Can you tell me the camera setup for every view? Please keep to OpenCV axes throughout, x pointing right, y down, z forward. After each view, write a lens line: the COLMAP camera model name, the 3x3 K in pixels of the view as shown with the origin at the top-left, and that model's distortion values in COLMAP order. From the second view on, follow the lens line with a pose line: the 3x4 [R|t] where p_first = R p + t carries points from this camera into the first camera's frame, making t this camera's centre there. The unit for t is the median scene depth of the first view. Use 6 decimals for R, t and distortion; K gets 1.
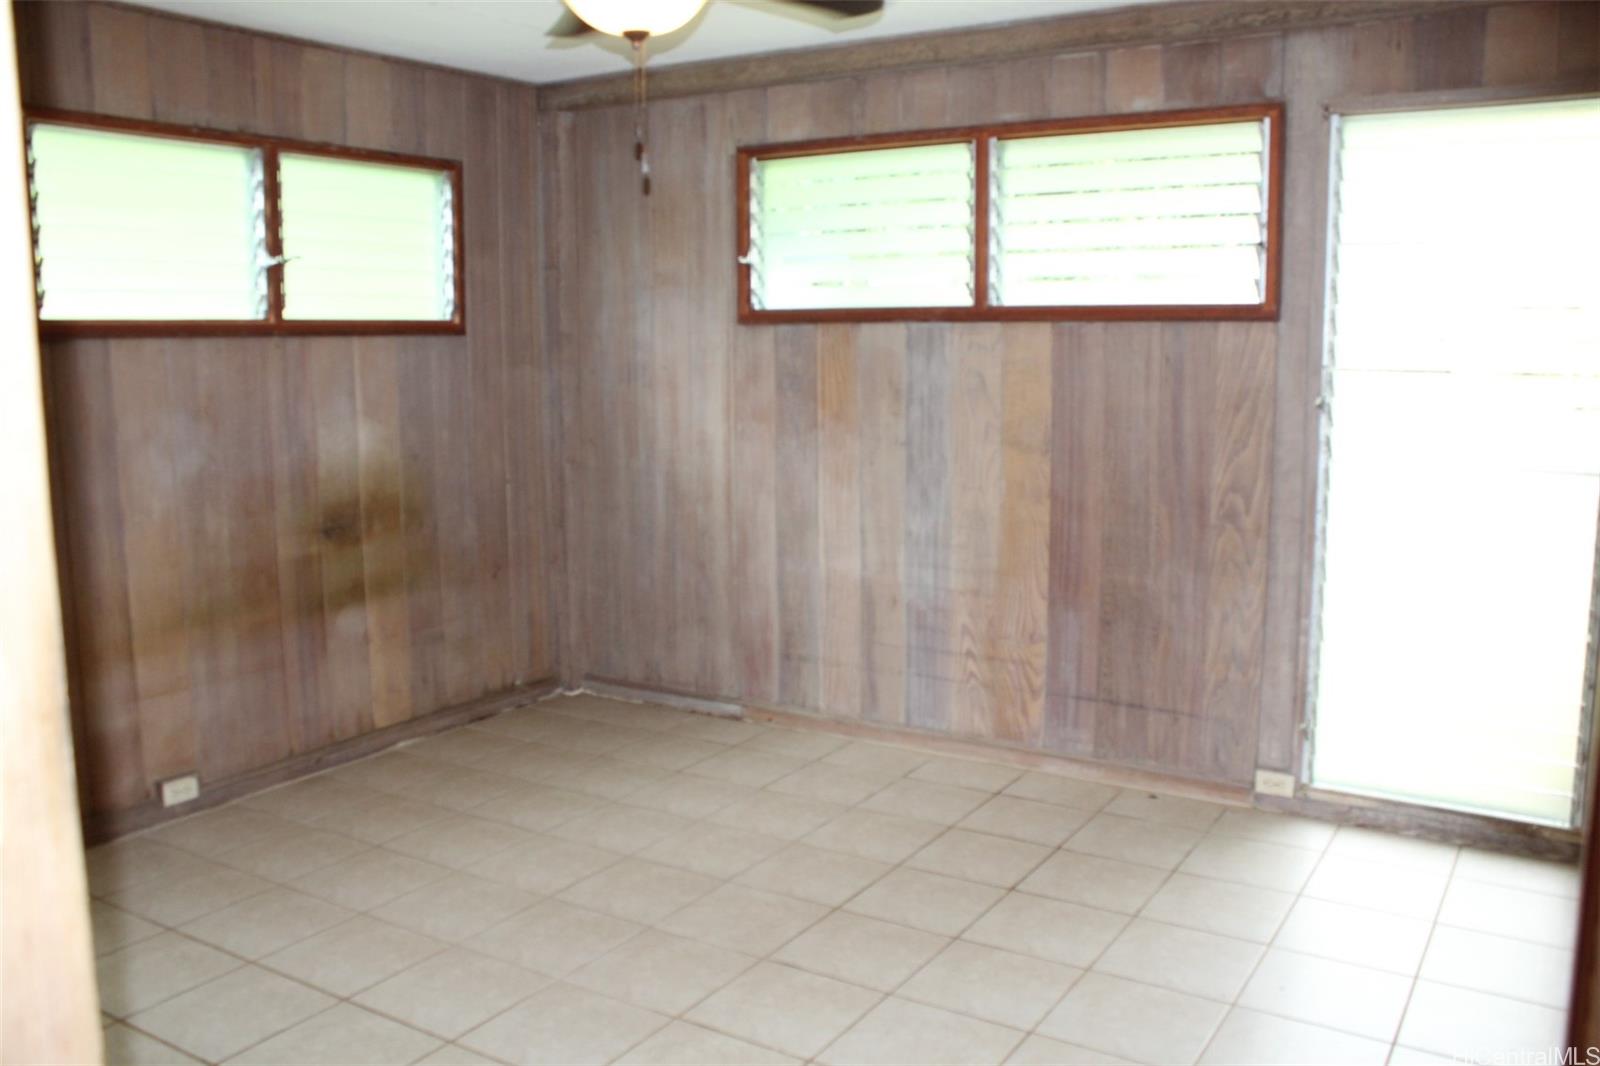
lens RADIAL K [[1350.0, 0, 800.0], [0, 1350.0, 533.0], [0, 0, 1]] dist [-0.167909, 0.158550]
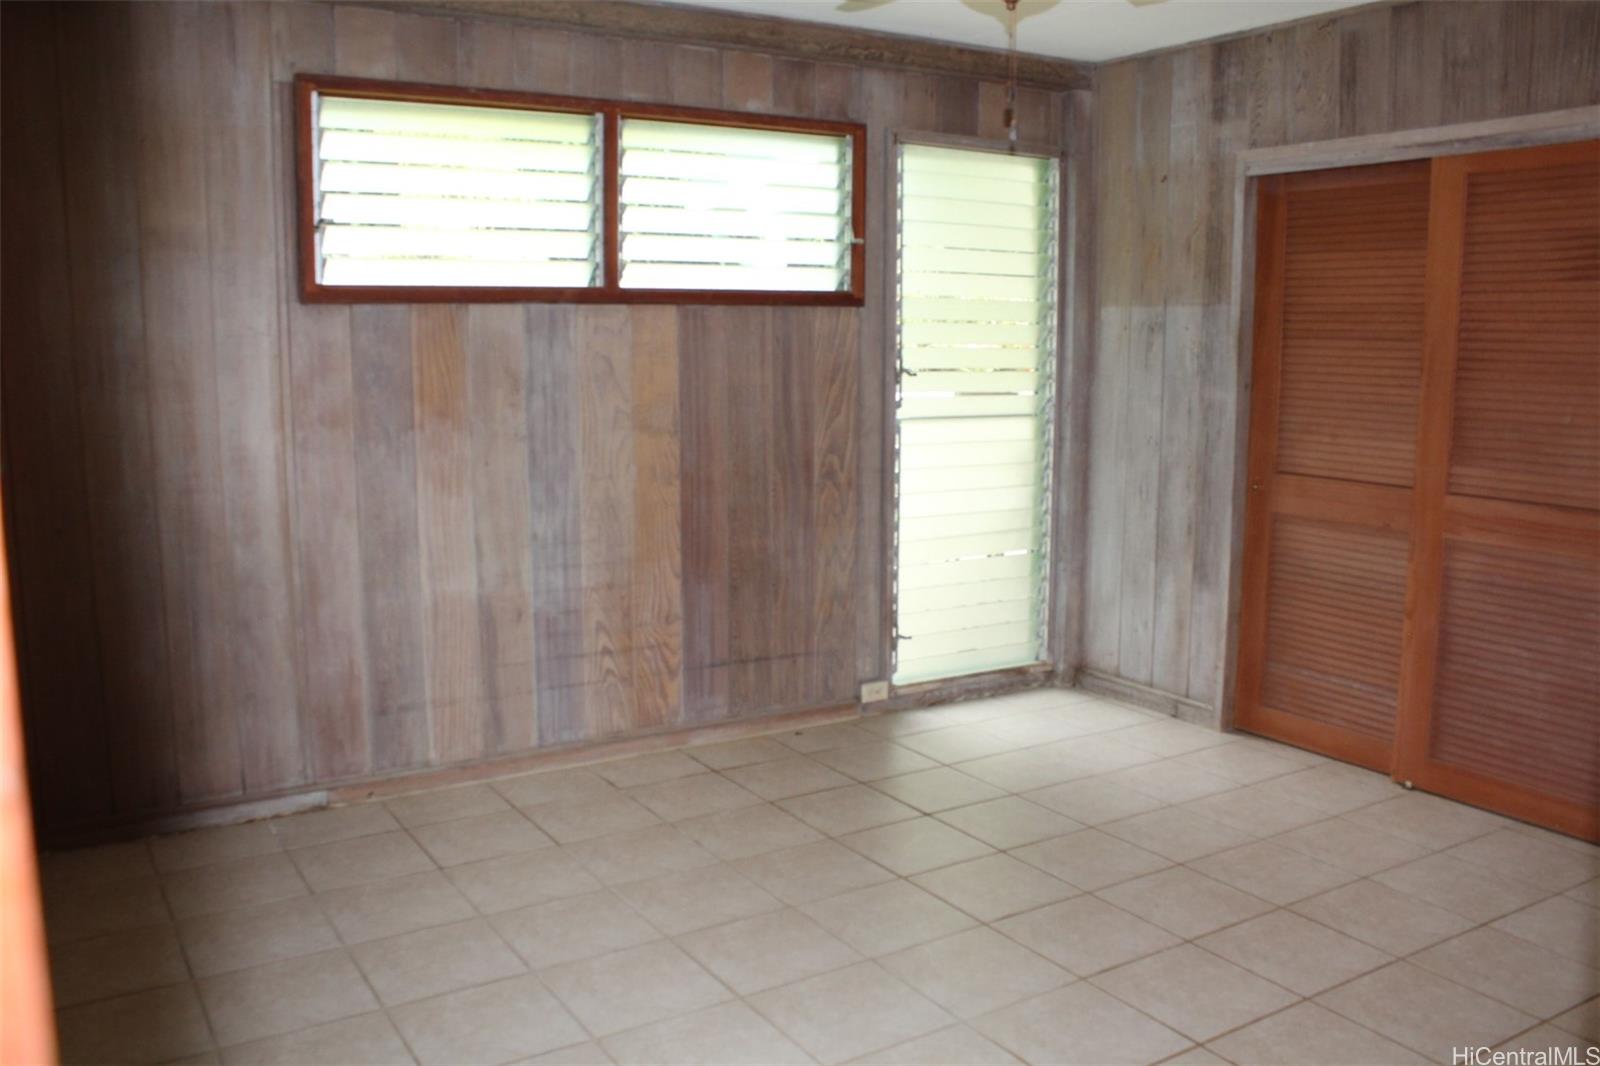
lens RADIAL K [[1350.0, 0, 800.0], [0, 1350.0, 533.0], [0, 0, 1]] dist [-0.167909, 0.158550]
pose [[0.436085, -0.126136, 0.891022, -0.677471], [0.126921, 0.988852, 0.077867, -0.051779], [-0.890910, 0.079133, 0.447233, 0.456276]]
